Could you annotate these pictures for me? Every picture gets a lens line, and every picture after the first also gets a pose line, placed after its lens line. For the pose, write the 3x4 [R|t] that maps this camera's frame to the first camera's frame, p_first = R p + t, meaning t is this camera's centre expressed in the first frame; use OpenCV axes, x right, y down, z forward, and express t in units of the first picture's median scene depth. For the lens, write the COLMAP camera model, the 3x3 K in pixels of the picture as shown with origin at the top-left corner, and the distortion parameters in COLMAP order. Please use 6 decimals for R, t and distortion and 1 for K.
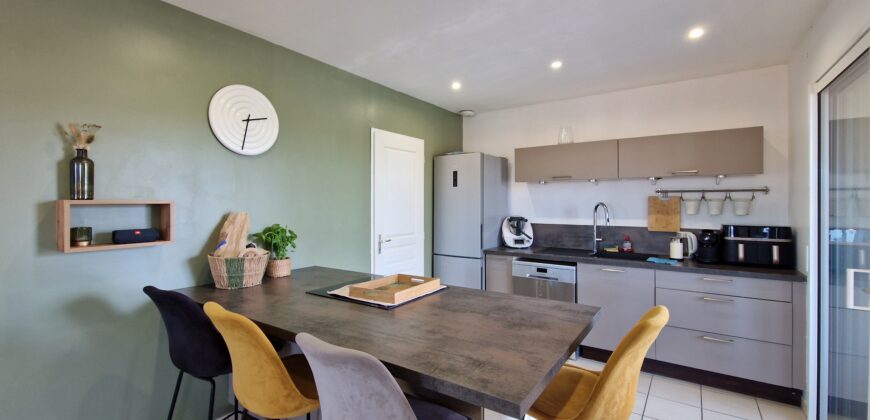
lens RADIAL K [[369.1, 0, 439.5], [0, 369.1, 201.8], [0, 0, 1]] dist [0.002562, -0.003653]
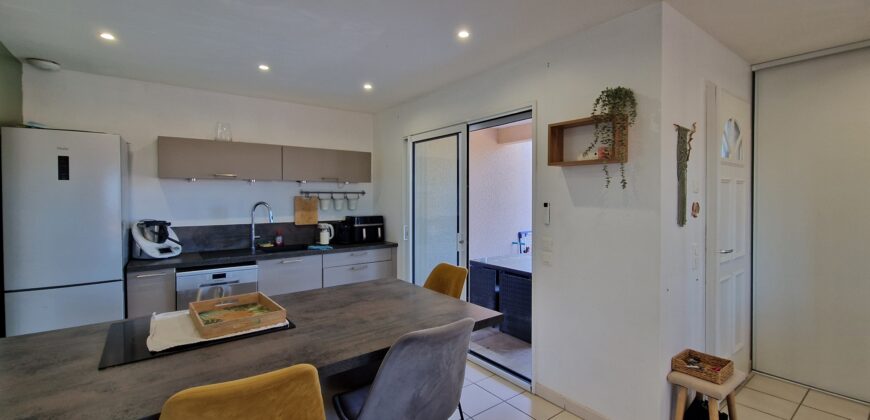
lens RADIAL K [[369.1, 0, 439.5], [0, 369.1, 201.8], [0, 0, 1]] dist [0.002562, -0.003653]
pose [[0.308078, -0.011110, 0.951296, -0.425566], [0.002441, 0.999938, 0.010887, -0.008471], [-0.951358, -0.001032, 0.308086, 0.192484]]
